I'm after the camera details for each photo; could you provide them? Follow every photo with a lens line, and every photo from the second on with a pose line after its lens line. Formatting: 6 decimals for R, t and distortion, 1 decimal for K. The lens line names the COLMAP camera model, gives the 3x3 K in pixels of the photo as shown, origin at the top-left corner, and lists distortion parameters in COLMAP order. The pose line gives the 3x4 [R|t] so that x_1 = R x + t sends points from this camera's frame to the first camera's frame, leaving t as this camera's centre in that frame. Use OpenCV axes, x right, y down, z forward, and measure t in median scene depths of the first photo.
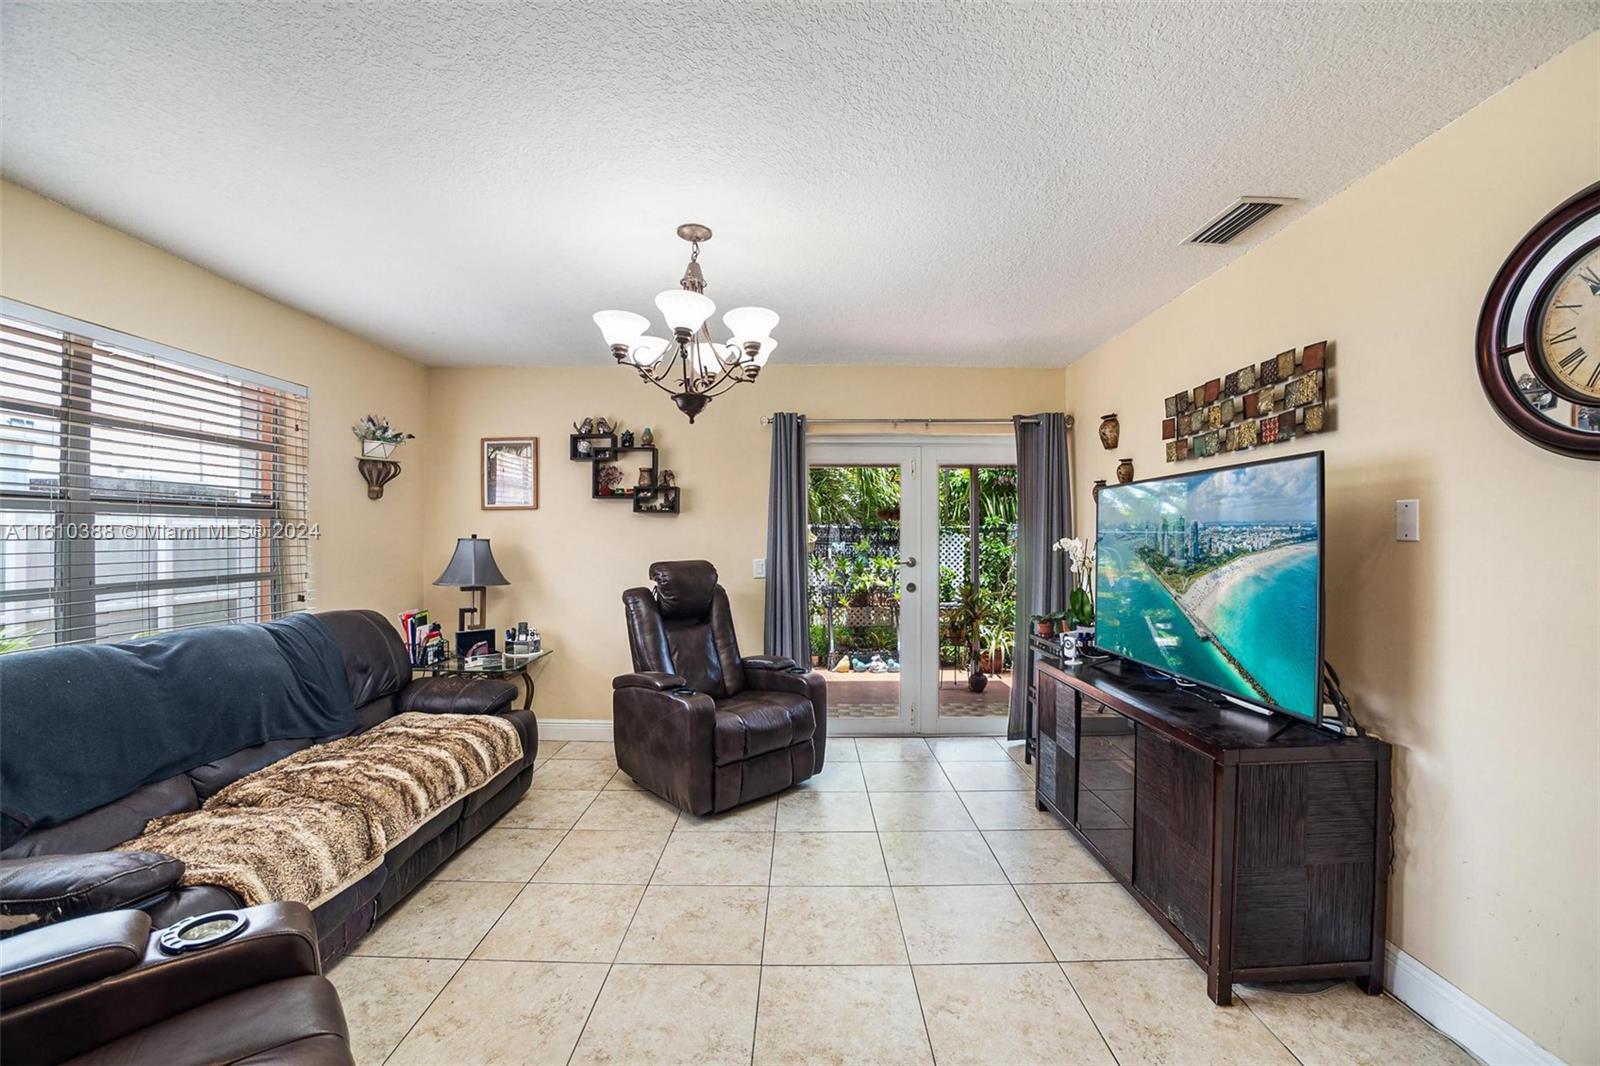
lens RADIAL K [[666.5, 0, 800.0], [0, 666.5, 533.0], [0, 0, 1]] dist [-0.038271, 0.004701]
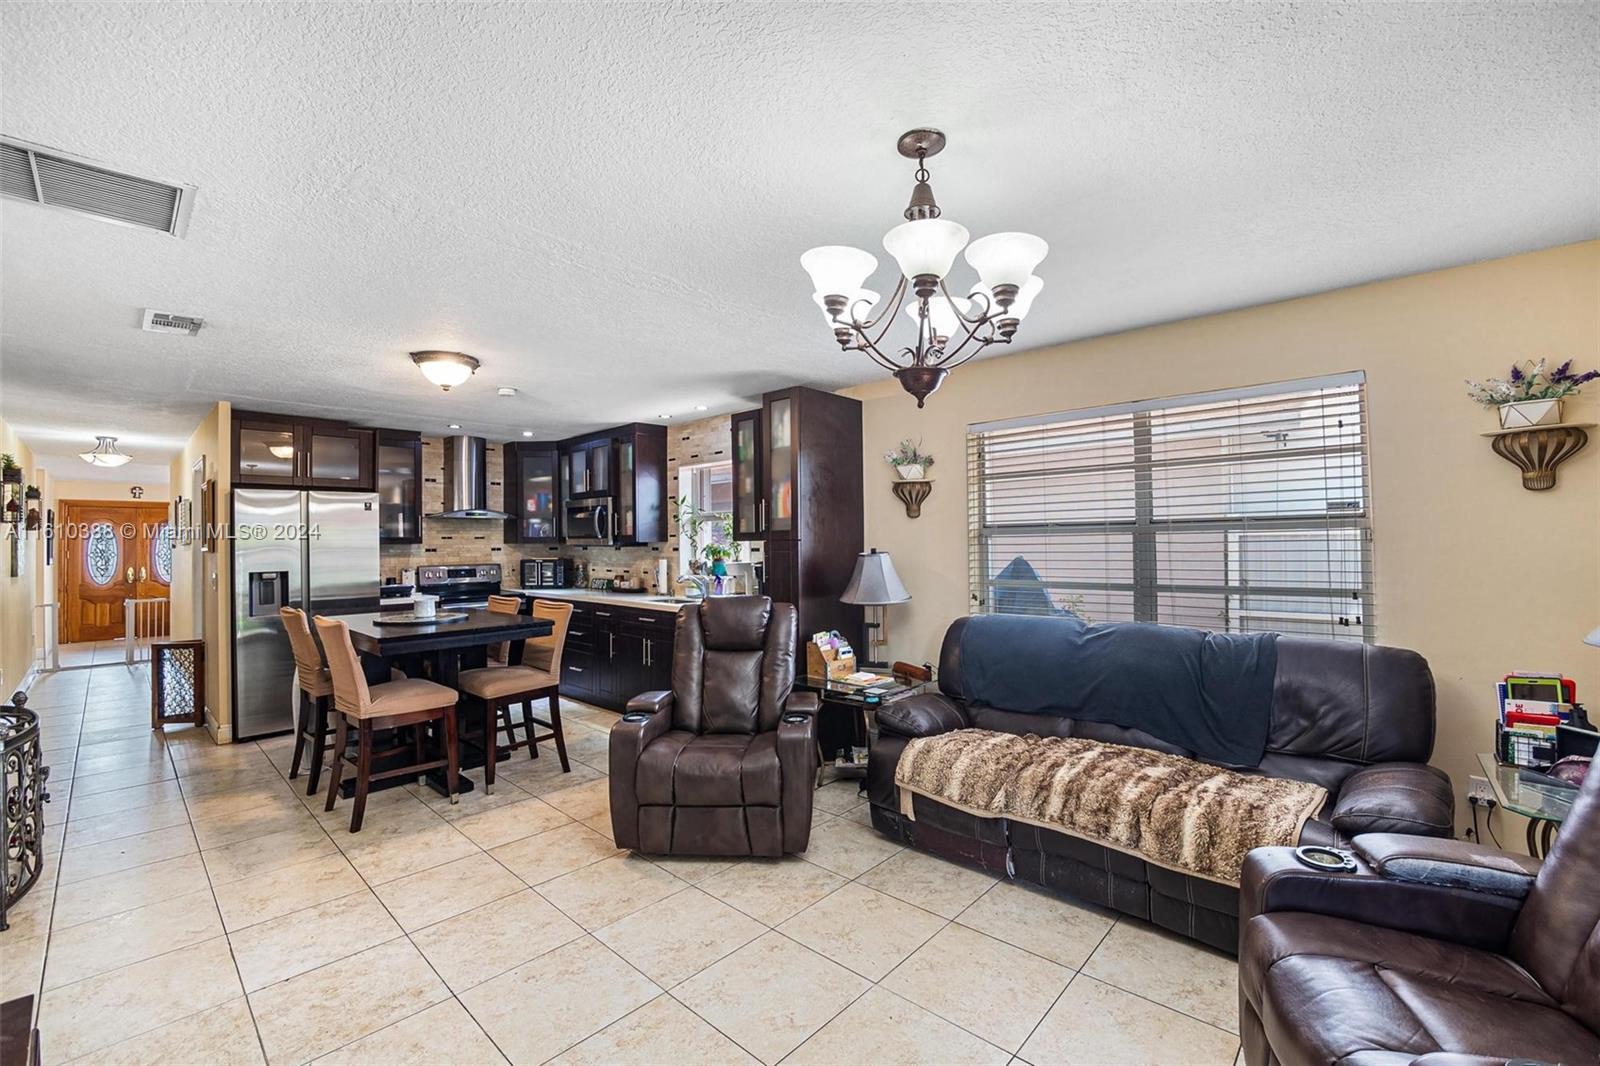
lens RADIAL K [[666.5, 0, 800.0], [0, 666.5, 533.0], [0, 0, 1]] dist [-0.038271, 0.004701]
pose [[-0.675195, -0.004001, -0.737628, 0.363449], [0.014341, 0.999725, -0.018551, -0.011589], [0.737500, -0.023104, -0.674952, 1.092202]]
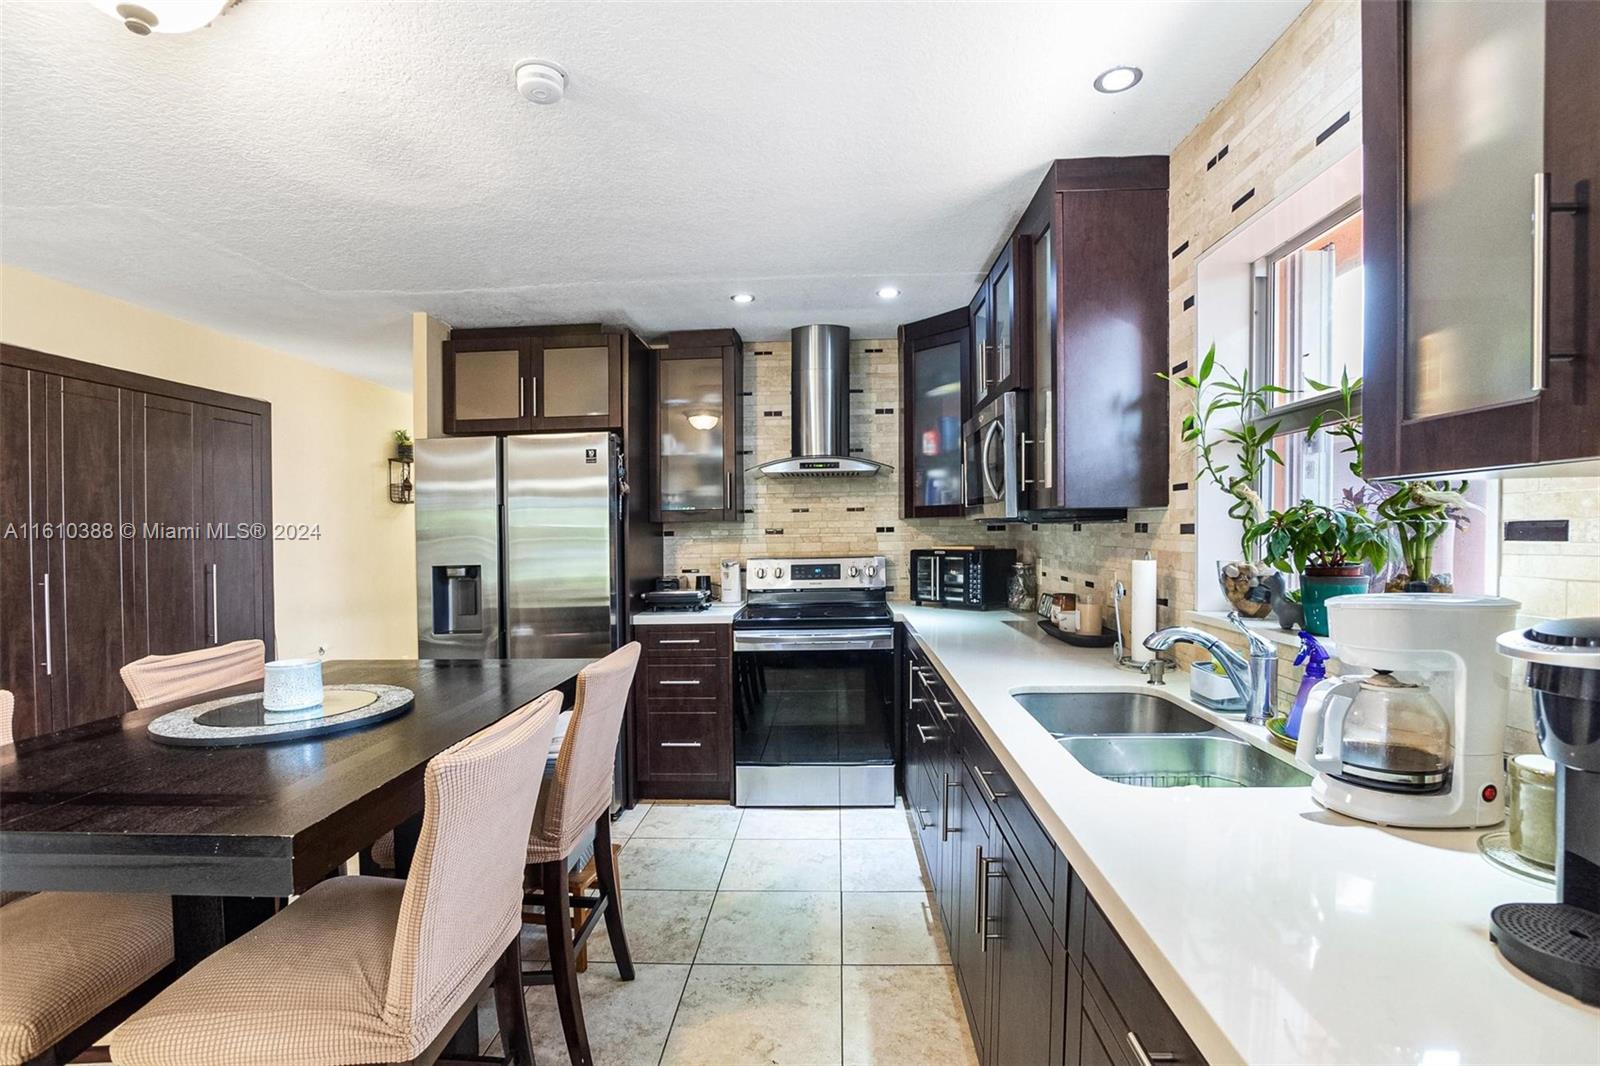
lens RADIAL K [[727.9, 0, 795.0], [0, 727.9, 554.3], [0, 0, 1]] dist [-0.027360, 0.000171]
pose [[-0.998503, 0.012828, 0.053170, -0.525582], [0.014193, 0.999577, 0.025373, -0.003352], [-0.052823, 0.026090, -0.998263, 0.169510]]
